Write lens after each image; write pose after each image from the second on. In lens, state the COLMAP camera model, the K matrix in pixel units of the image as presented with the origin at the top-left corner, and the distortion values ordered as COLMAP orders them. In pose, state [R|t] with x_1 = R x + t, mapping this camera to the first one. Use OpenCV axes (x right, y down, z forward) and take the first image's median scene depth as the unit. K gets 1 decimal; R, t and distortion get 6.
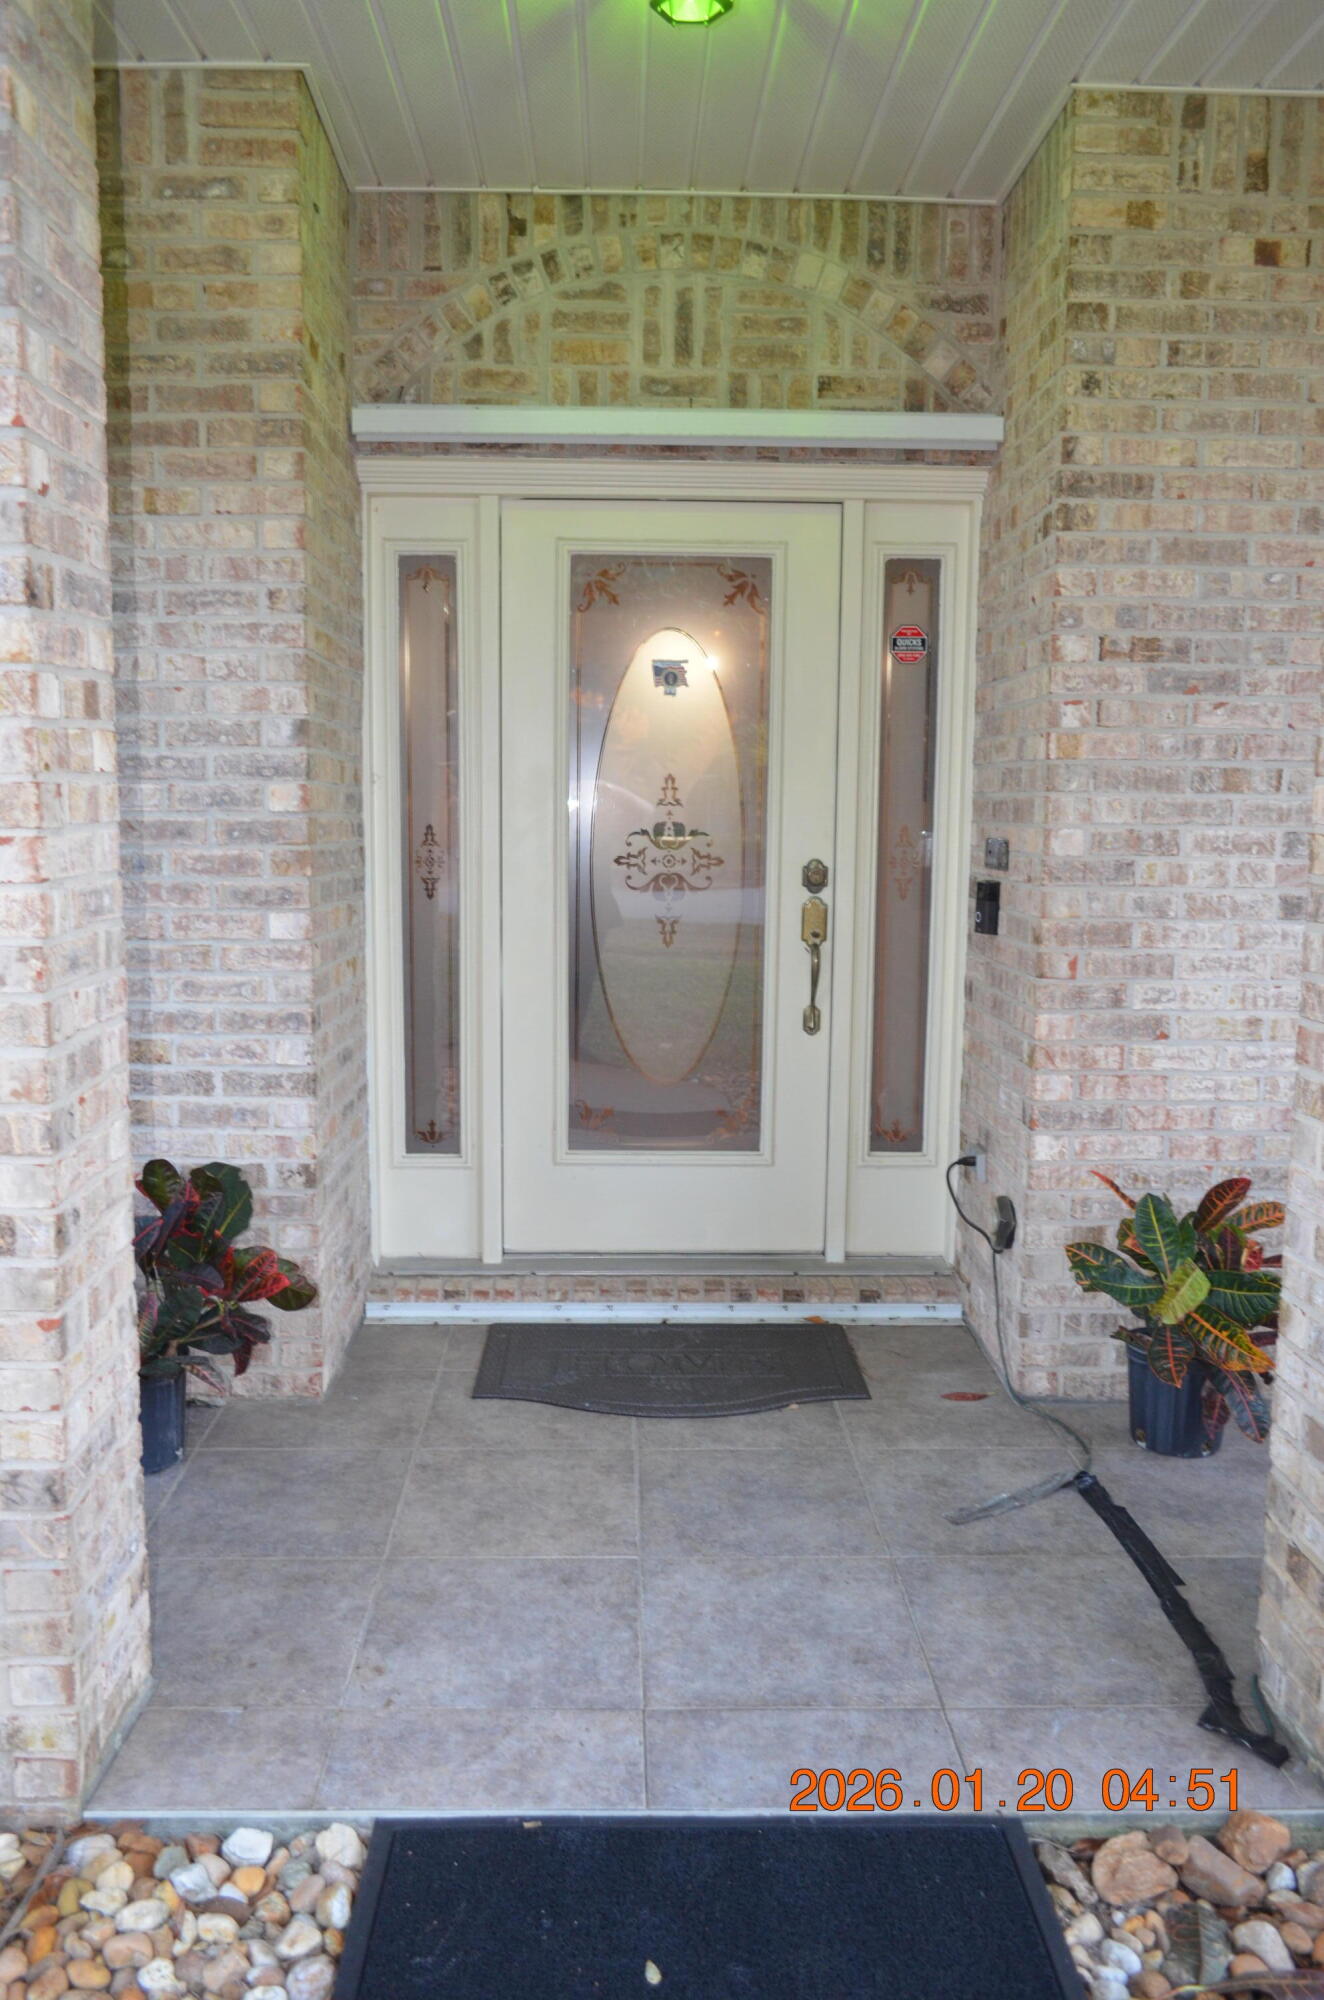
lens RADIAL K [[1539.8, 0, 662.0], [0, 1539.8, 1000.0], [0, 0, 1]] dist [-0.001649, -0.003876]
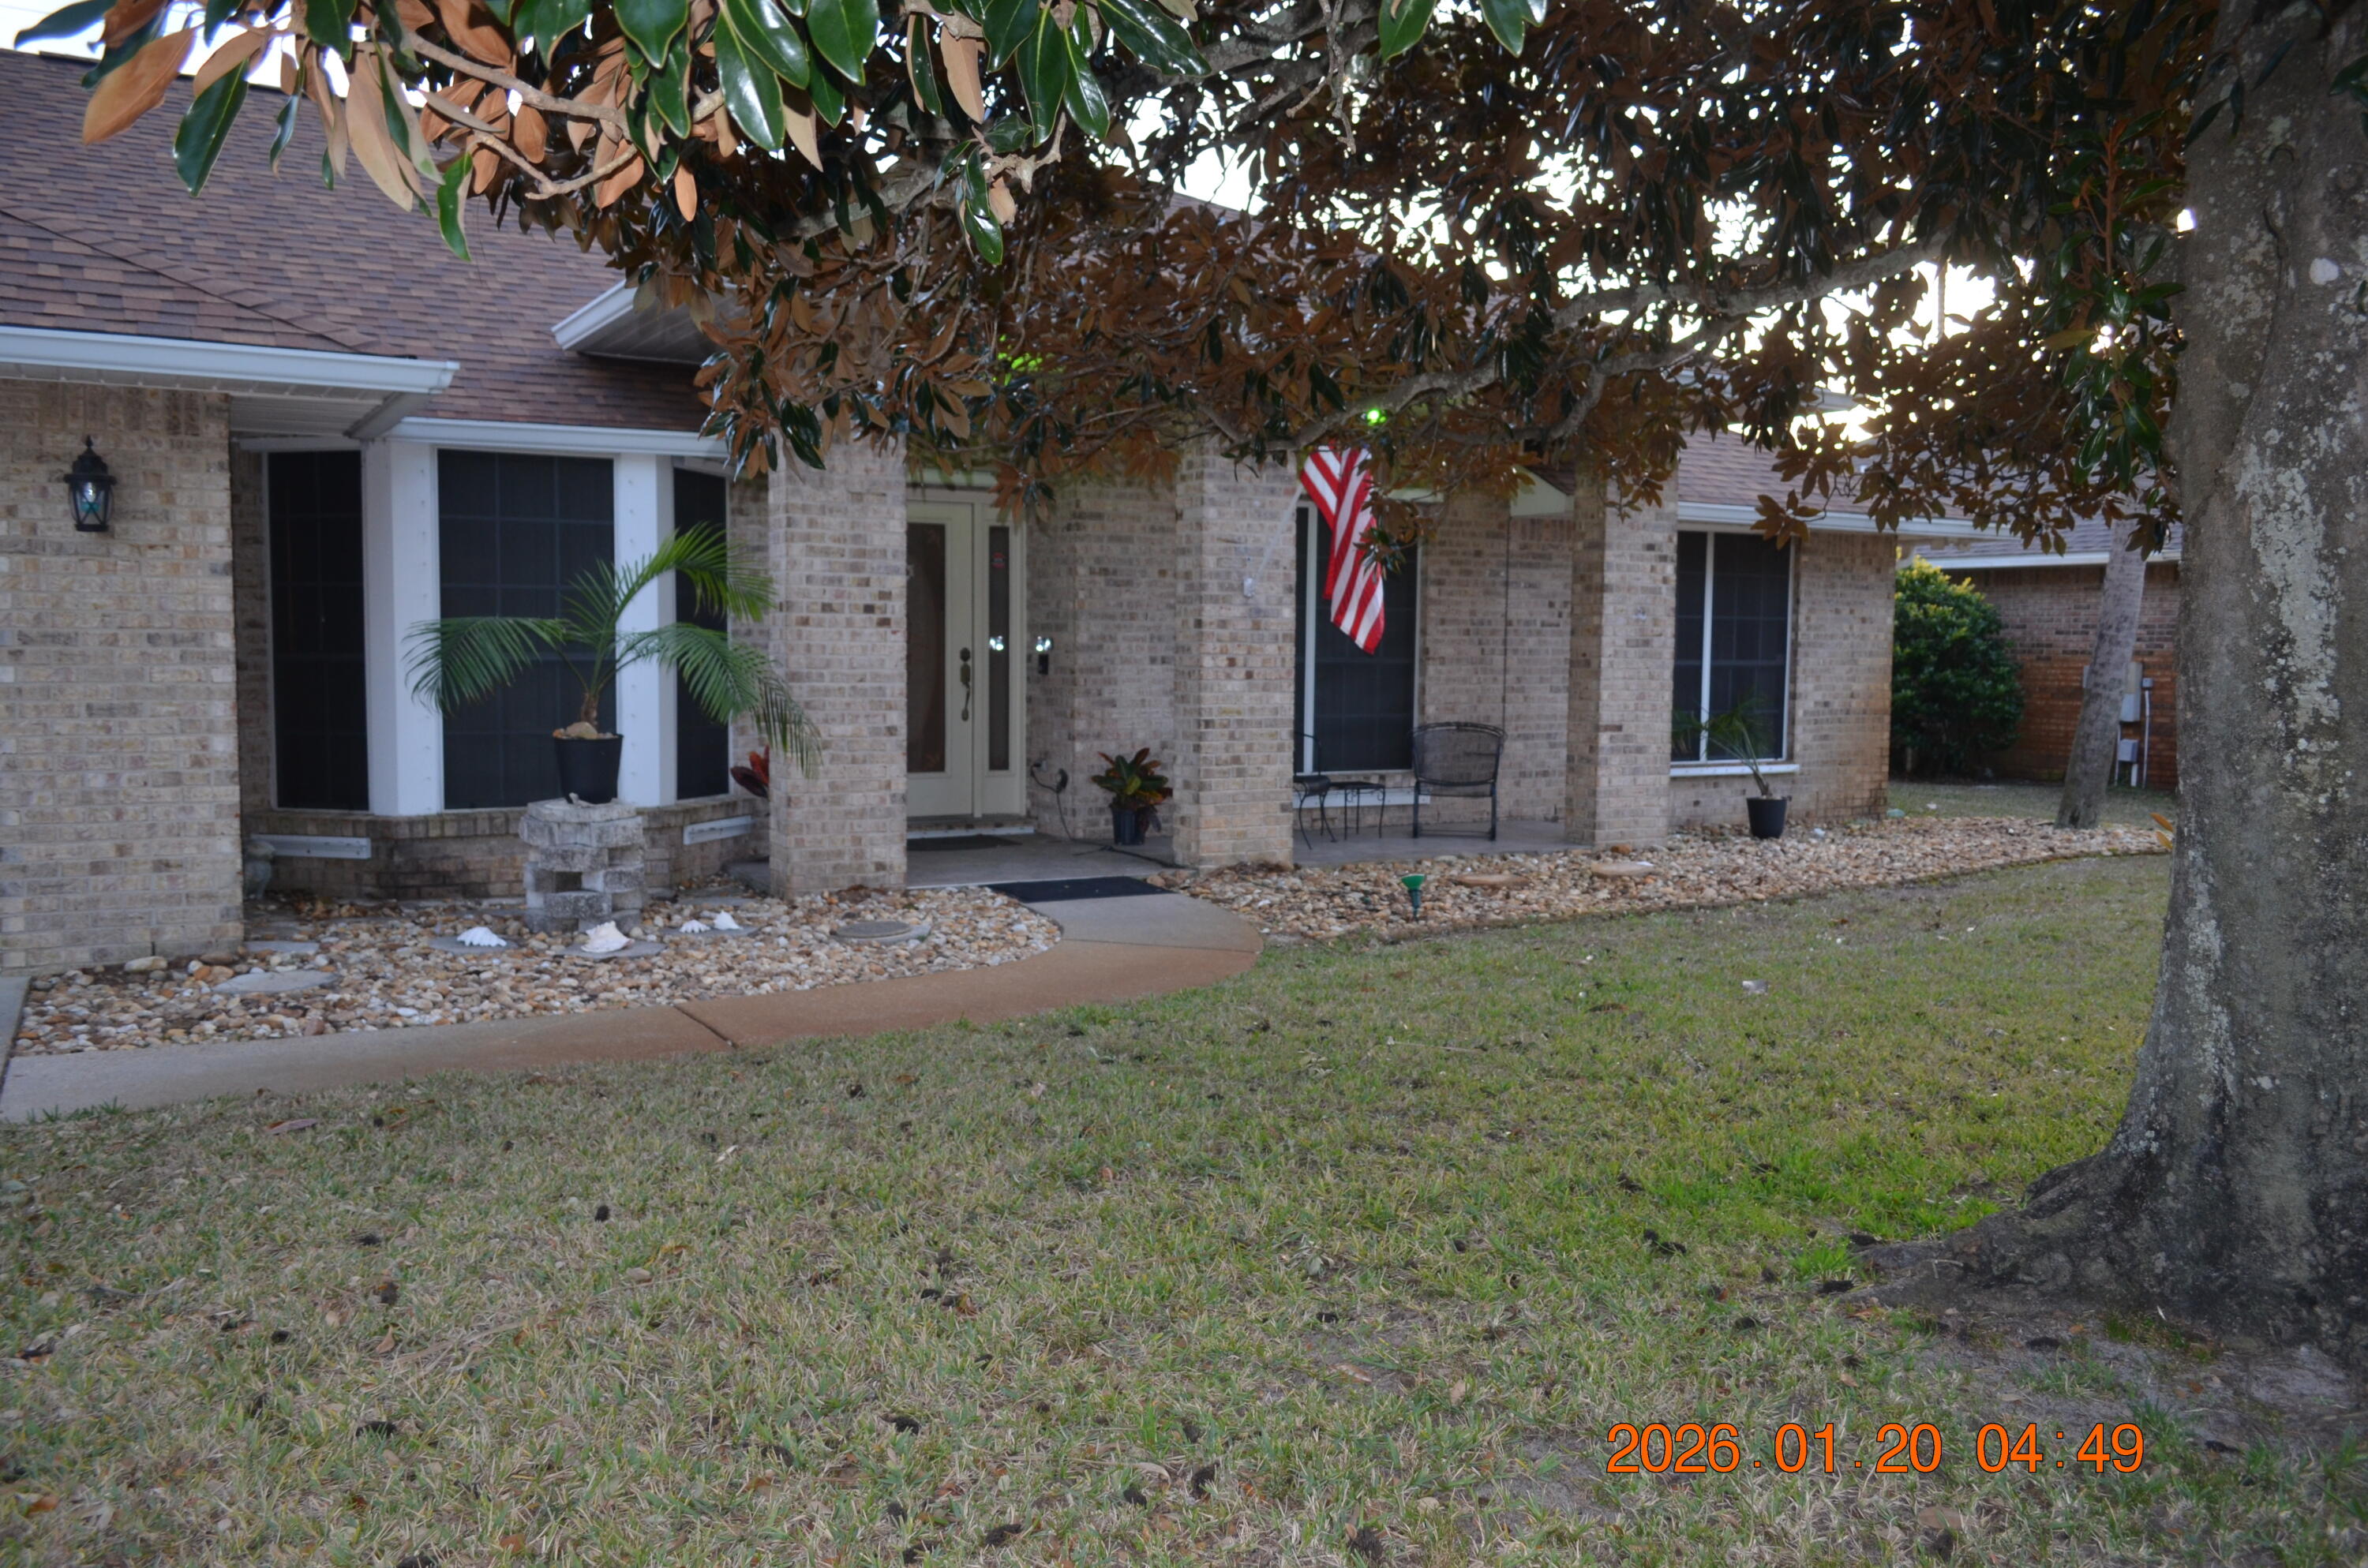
lens RADIAL K [[1822.9, 0, 1184.0], [0, 1822.9, 784.0], [0, 0, 1]] dist [-0.001649, -0.003876]
pose [[0.881143, -0.040990, 0.471071, -1.135790], [0.060747, 0.997793, -0.026805, 0.261312], [-0.468933, 0.052235, 0.881688, -1.988756]]
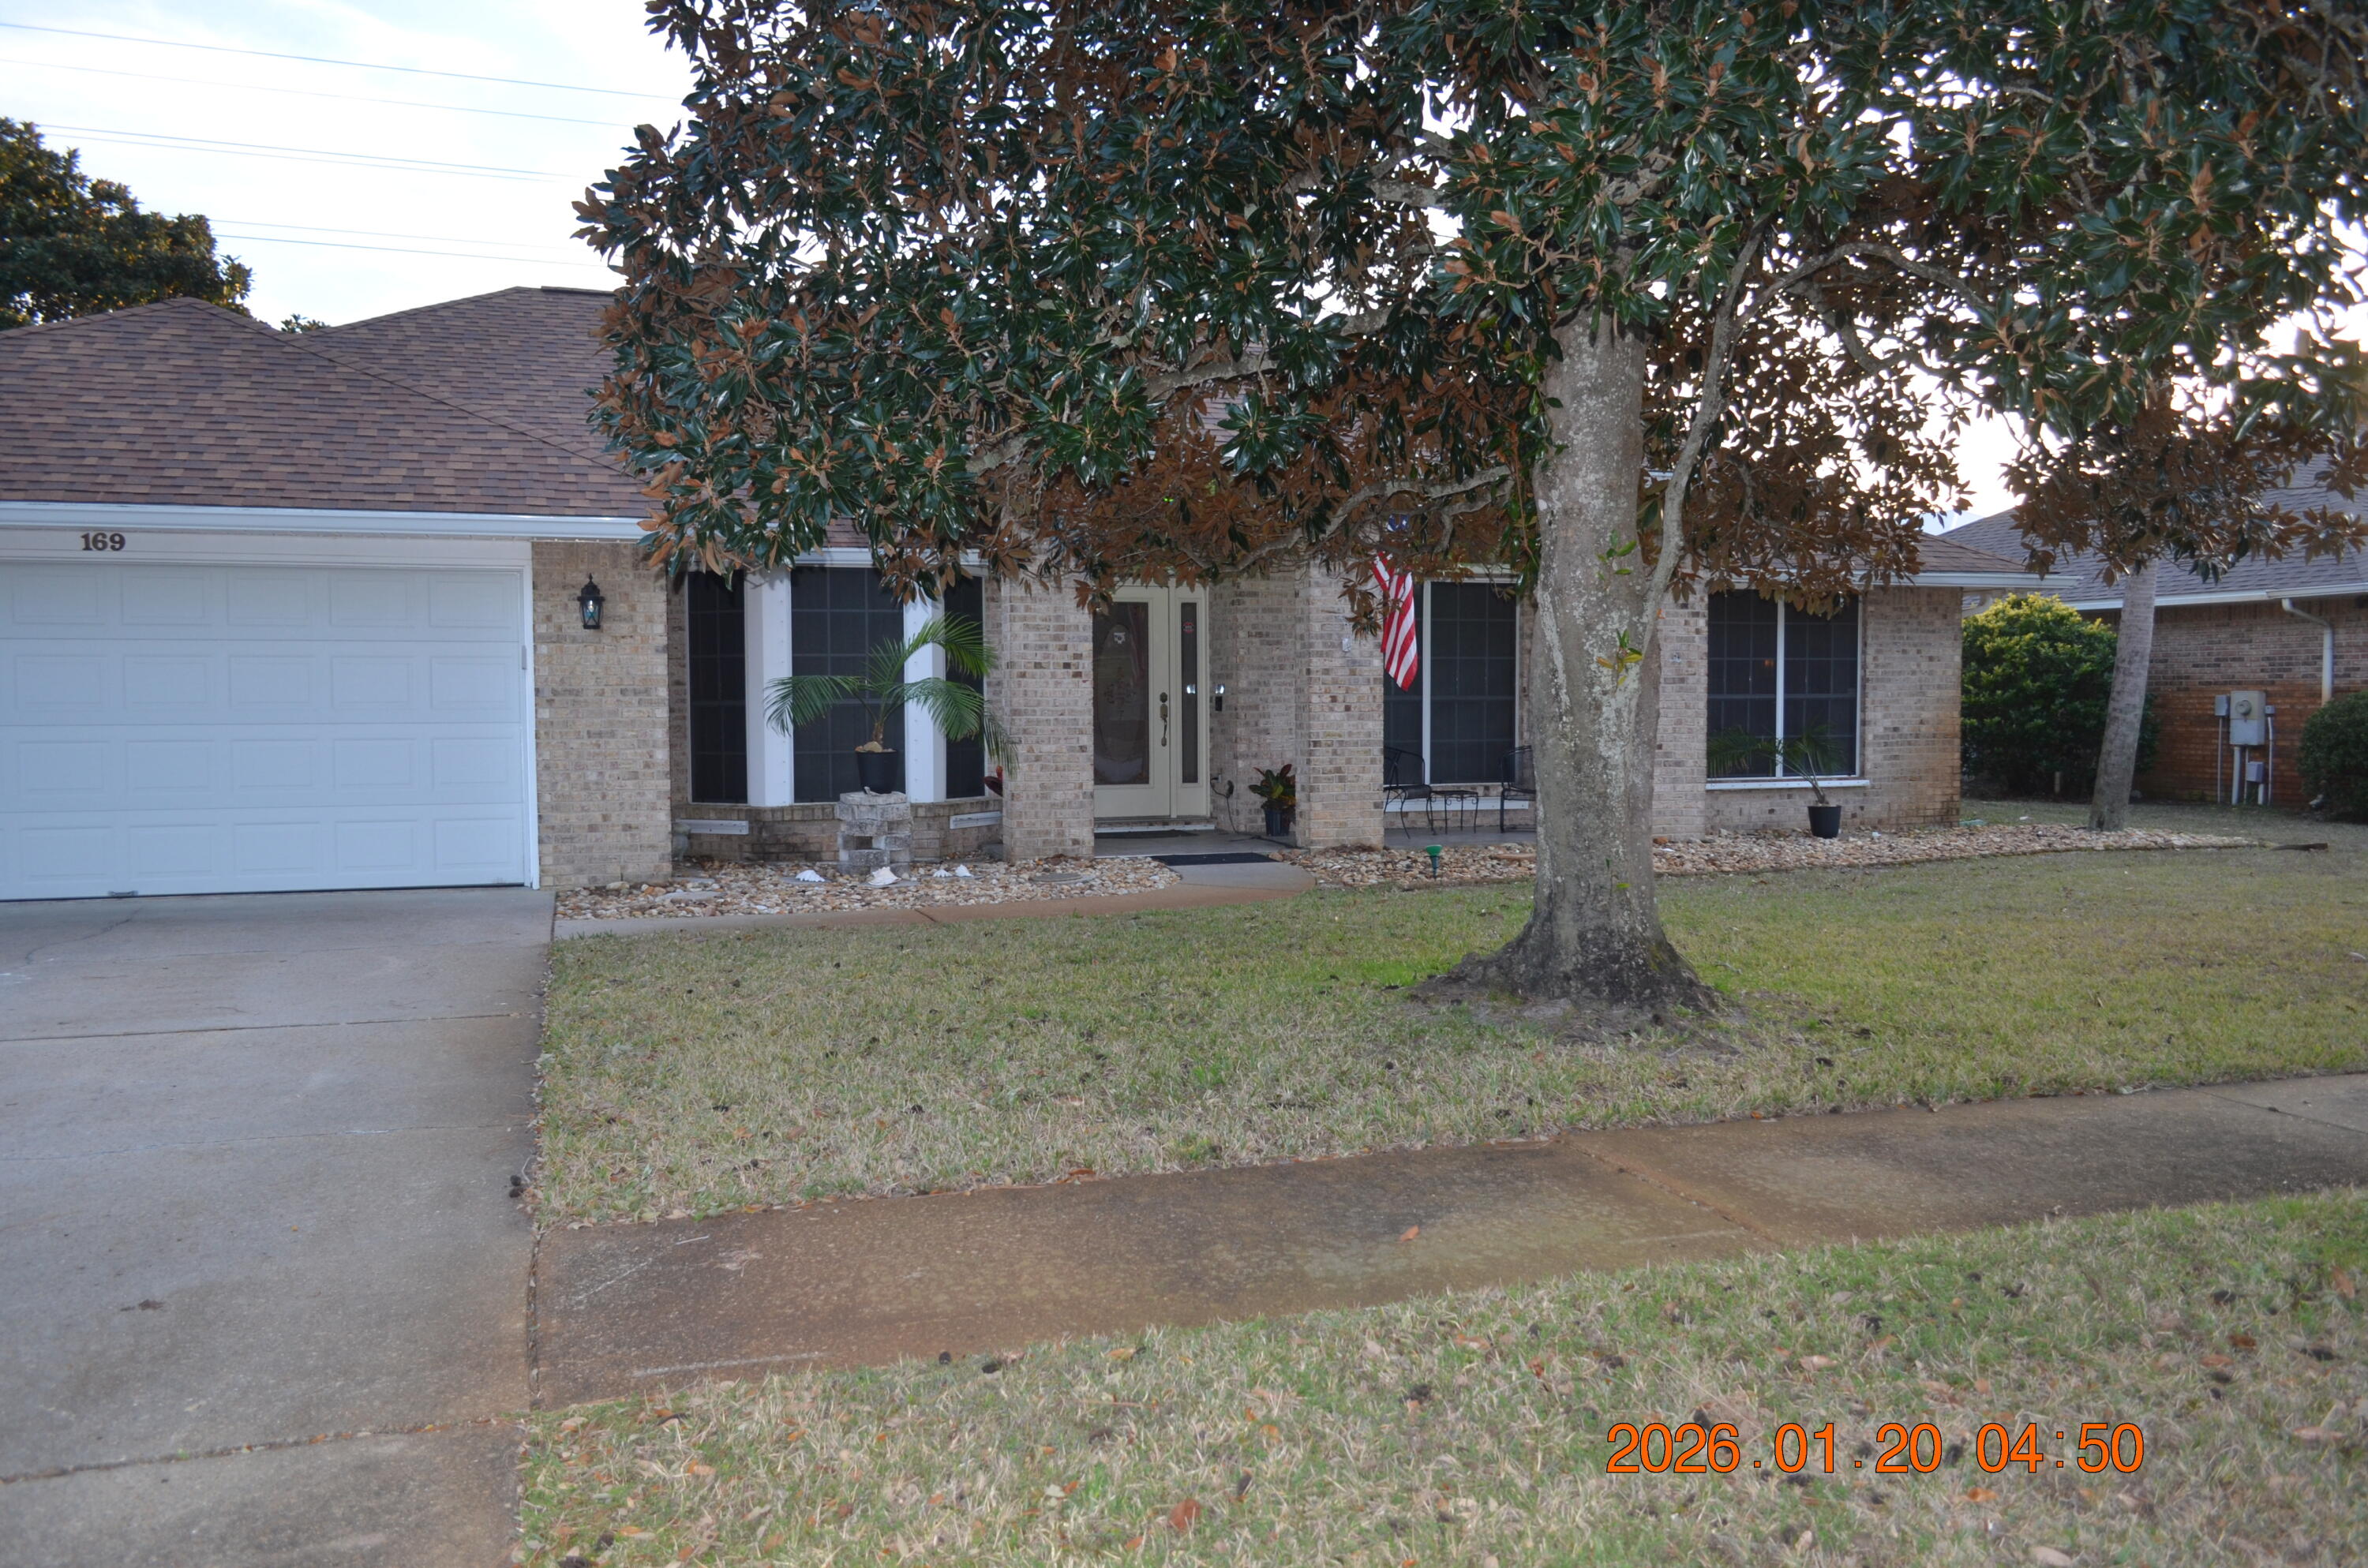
lens RADIAL K [[1822.9, 0, 1184.0], [0, 1822.9, 784.0], [0, 0, 1]] dist [-0.001649, -0.003876]
pose [[0.956993, -0.032979, 0.288229, -1.170663], [0.054248, 0.996336, -0.066118, 0.430744], [-0.284993, 0.078910, 0.955276, -3.217413]]
